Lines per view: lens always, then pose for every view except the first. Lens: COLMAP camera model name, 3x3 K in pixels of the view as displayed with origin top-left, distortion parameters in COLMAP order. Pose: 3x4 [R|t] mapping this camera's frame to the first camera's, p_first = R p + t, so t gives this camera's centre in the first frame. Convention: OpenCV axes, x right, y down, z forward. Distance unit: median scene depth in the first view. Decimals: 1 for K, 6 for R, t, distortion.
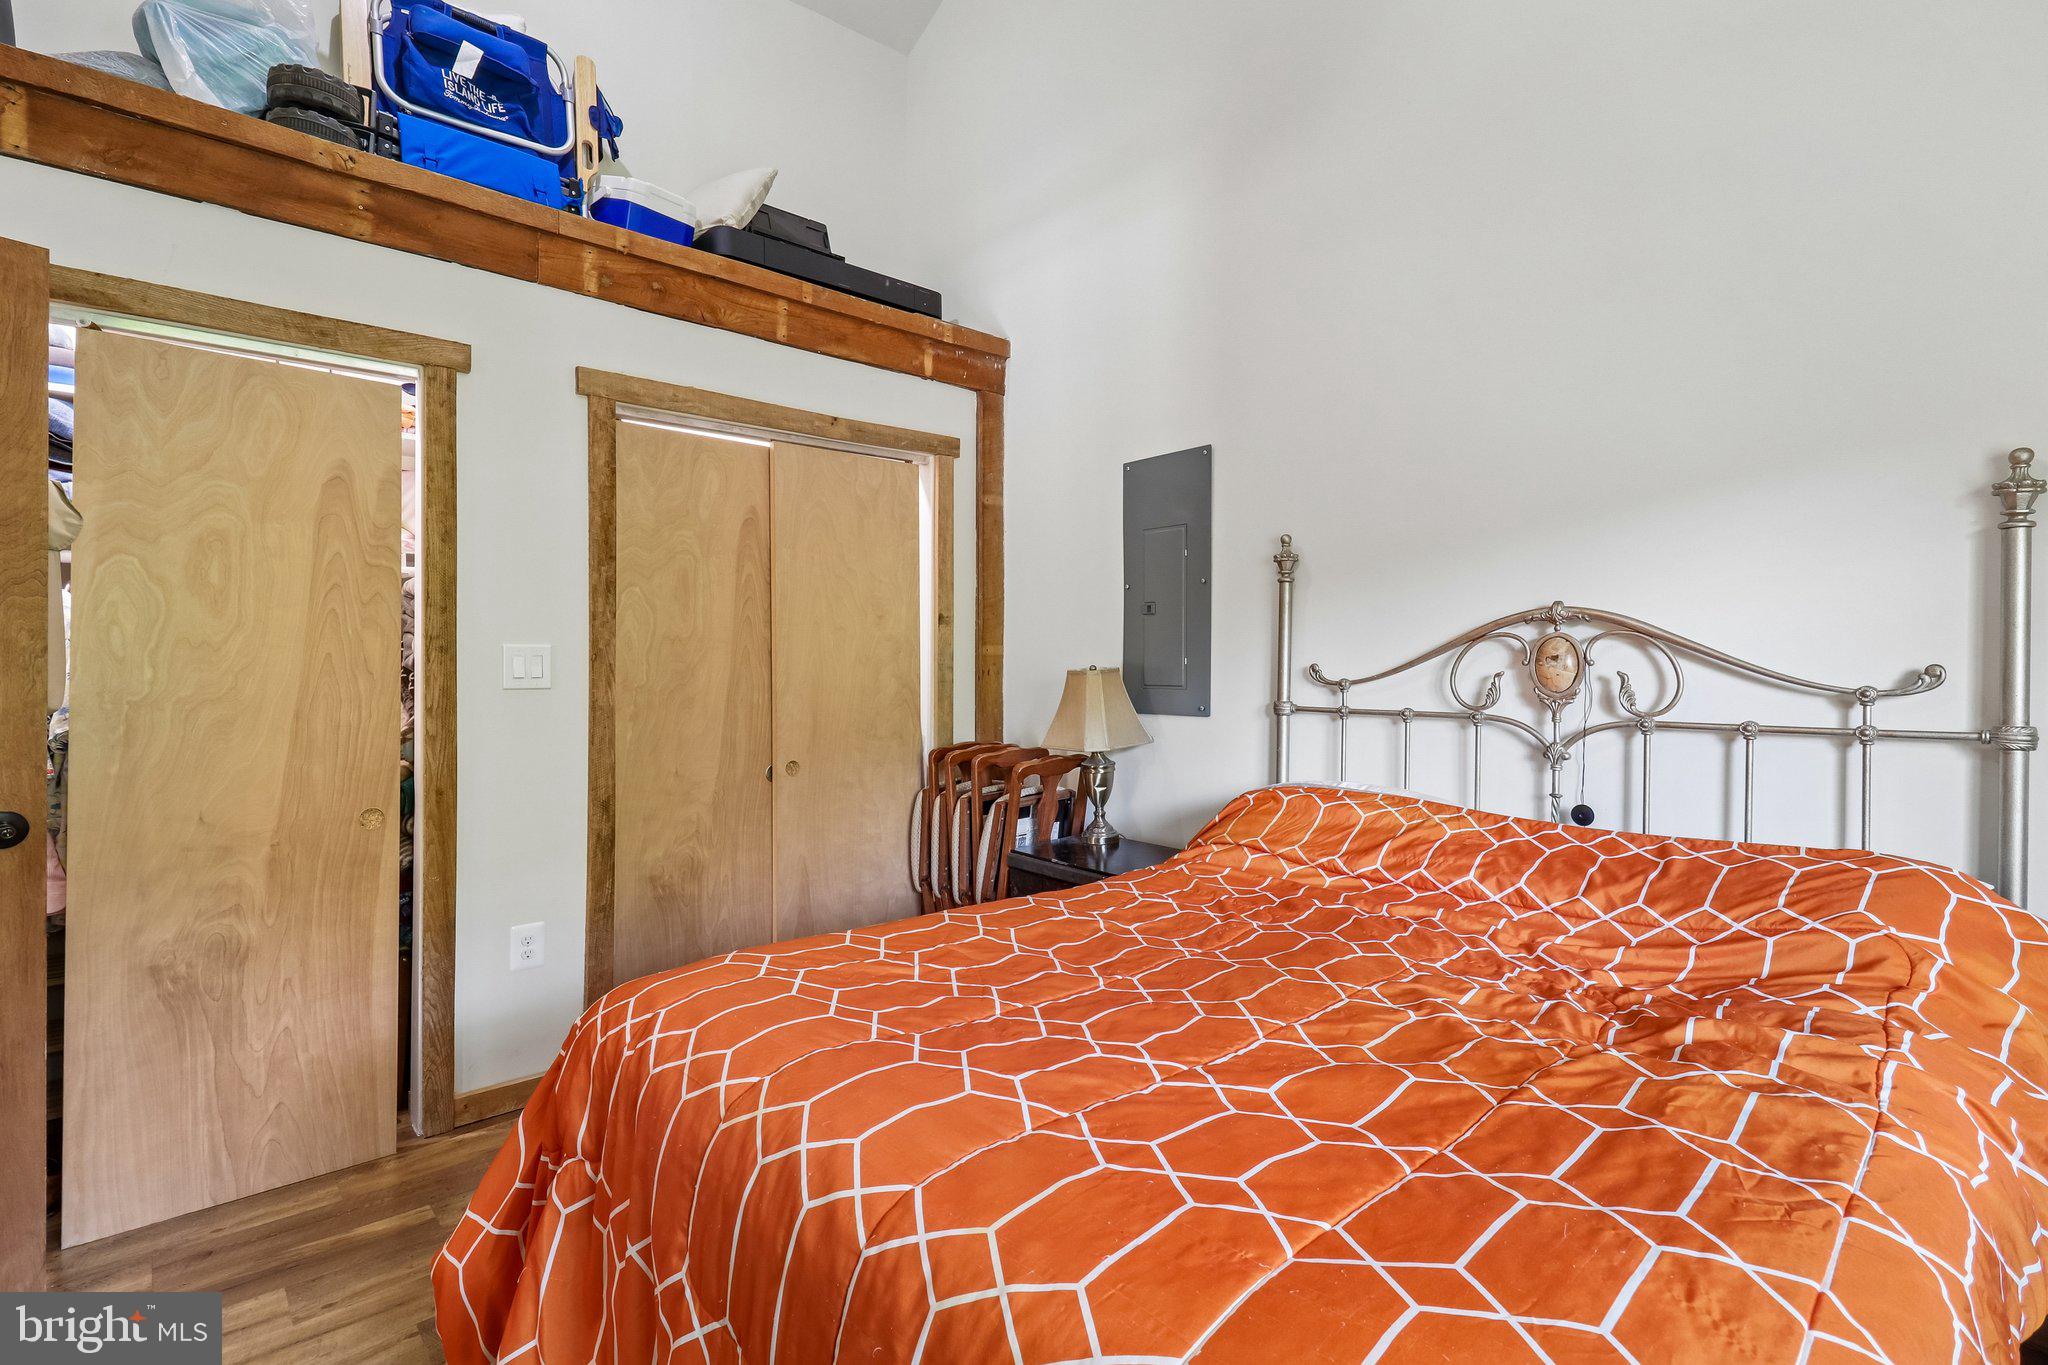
lens RADIAL K [[955.6, 0, 1028.7], [0, 955.6, 663.1], [0, 0, 1]] dist [0.020394, -0.011687]
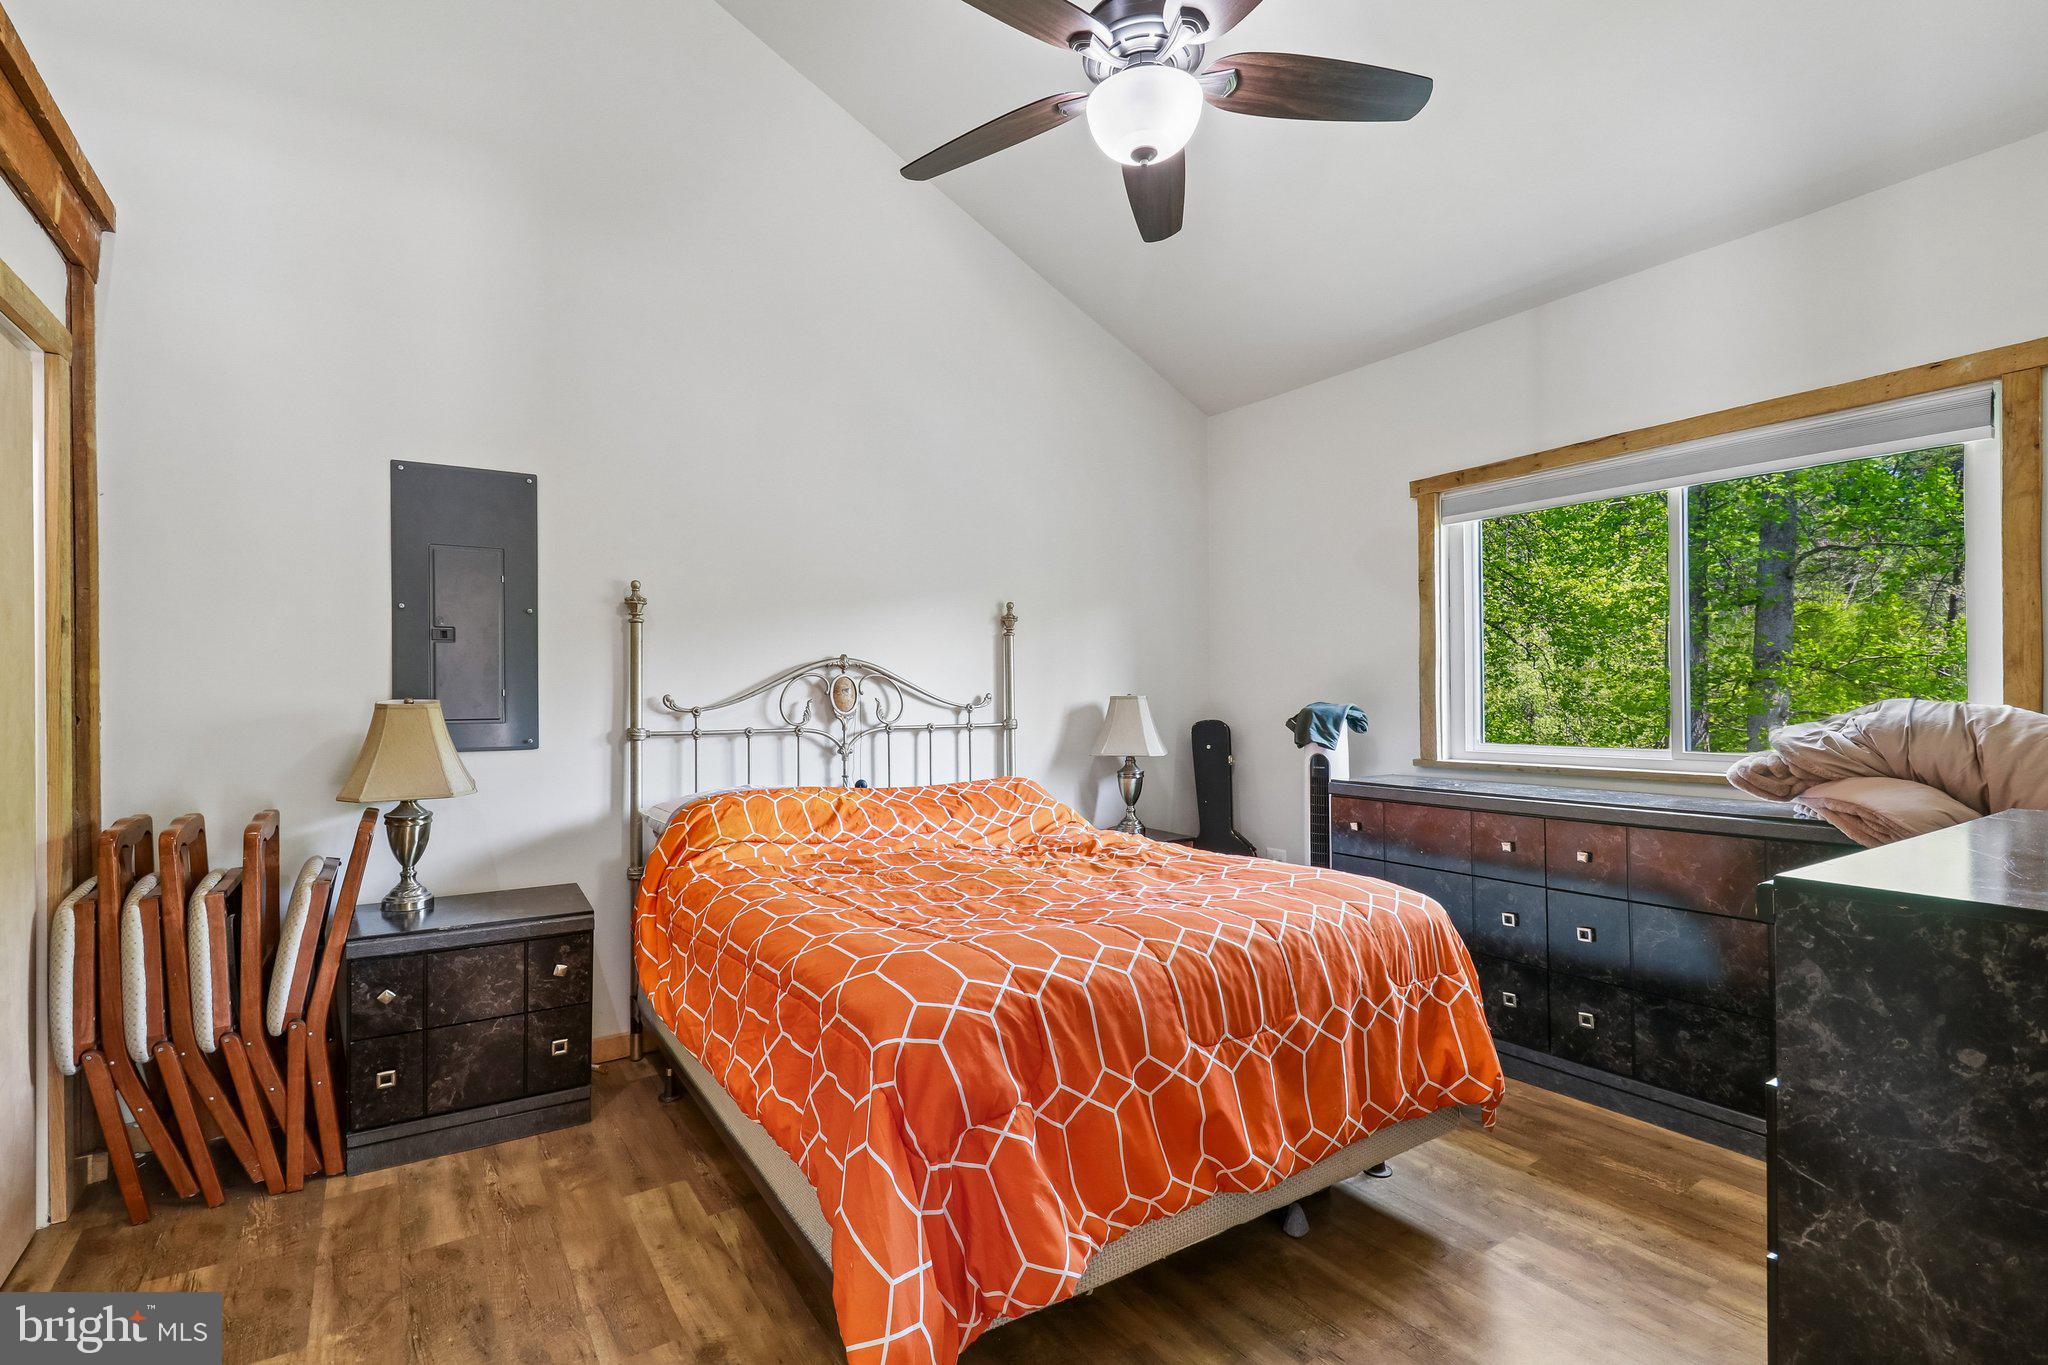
lens RADIAL K [[955.6, 0, 1027.7], [0, 955.6, 695.4], [0, 0, 1]] dist [0.020394, -0.011687]
pose [[0.125776, -0.002432, 0.992056, -0.970268], [0.006249, 0.999979, 0.001660, 0.002425], [-0.992039, 0.005990, 0.125789, 0.489576]]
